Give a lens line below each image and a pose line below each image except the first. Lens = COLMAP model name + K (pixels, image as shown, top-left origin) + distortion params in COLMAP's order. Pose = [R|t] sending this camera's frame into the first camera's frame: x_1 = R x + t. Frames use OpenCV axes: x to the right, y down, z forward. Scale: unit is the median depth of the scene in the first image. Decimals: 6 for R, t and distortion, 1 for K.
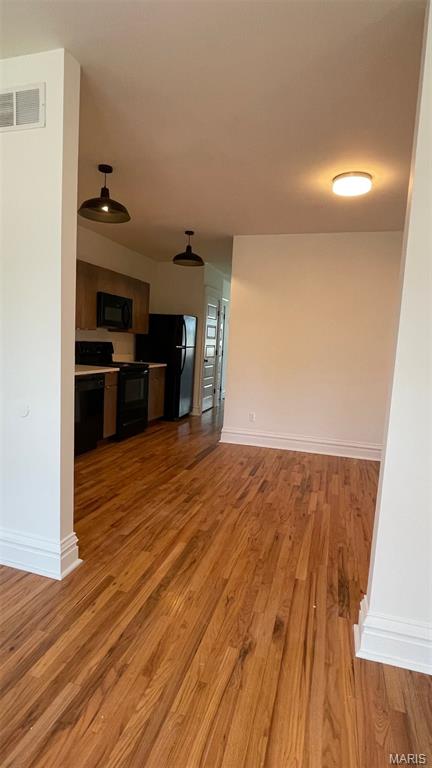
lens RADIAL K [[414.1, 0, 211.7], [0, 414.1, 386.2], [0, 0, 1]] dist [0.001937, 0.000141]
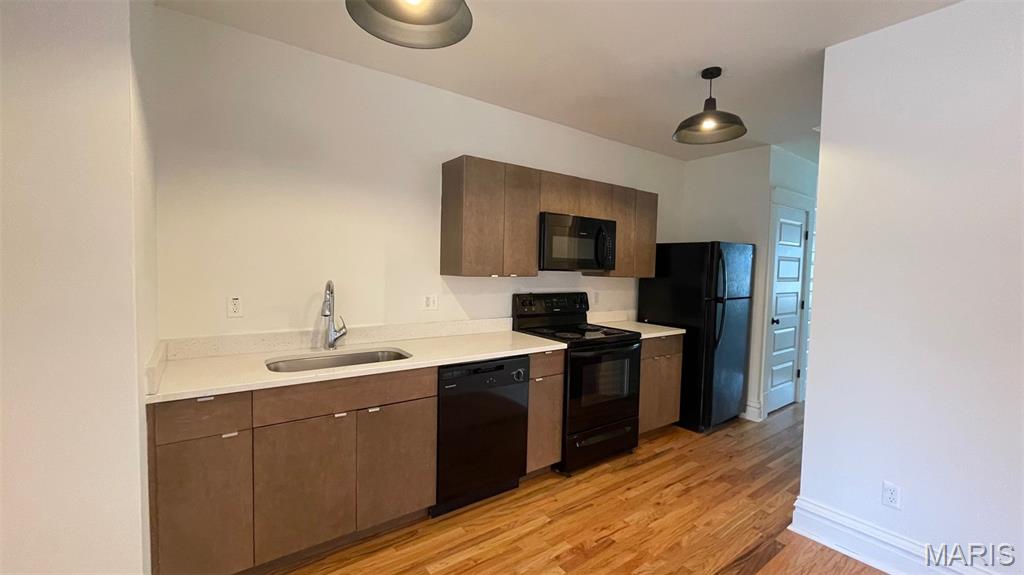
lens RADIAL K [[408.3, 0, 515.1], [0, 408.3, 287.7], [0, 0, 1]] dist [-0.010504, -0.000051]
pose [[0.800613, -0.006348, -0.599148, 0.063001], [-0.044184, 0.996596, -0.069600, -0.102418], [0.597550, 0.082195, 0.797607, 0.689588]]
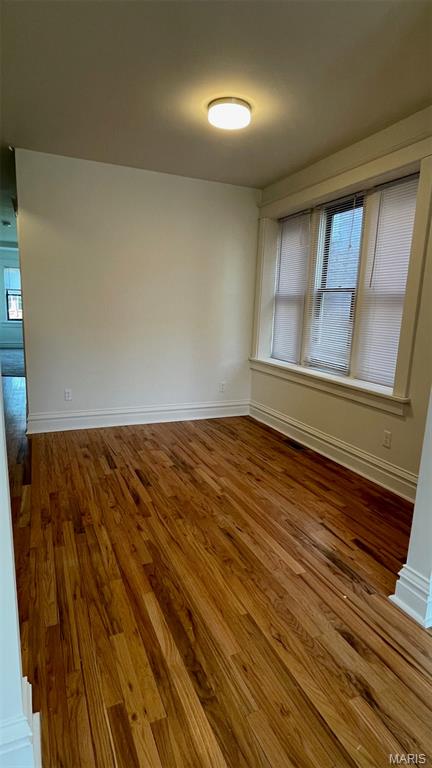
lens RADIAL K [[414.1, 0, 223.2], [0, 414.1, 384.1], [0, 0, 1]] dist [0.001937, 0.000141]
pose [[0.749333, -0.140352, 0.647148, -0.272610], [0.072079, 0.988761, 0.130980, -0.041829], [-0.658258, -0.051502, 0.751028, 0.289006]]
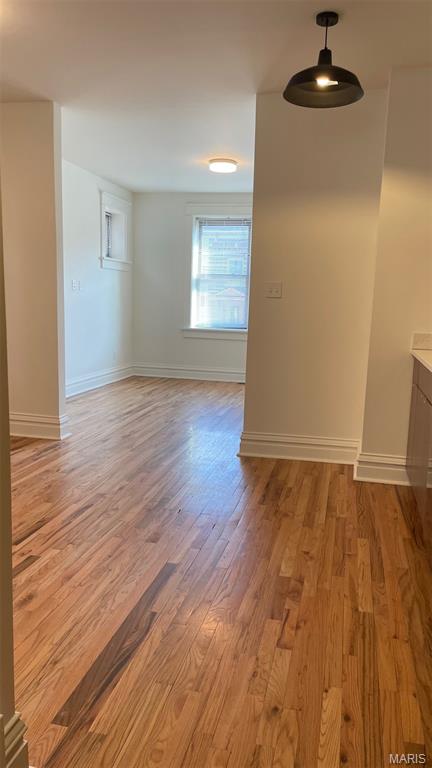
lens RADIAL K [[579.4, 0, 220.9], [0, 579.4, 386.5], [0, 0, 1]] dist [0.037668, -0.002147]
pose [[-0.993241, -0.069311, -0.093104, -0.044327], [-0.091214, 0.962148, 0.256812, -0.176366], [0.071780, 0.263568, -0.961966, 1.776724]]
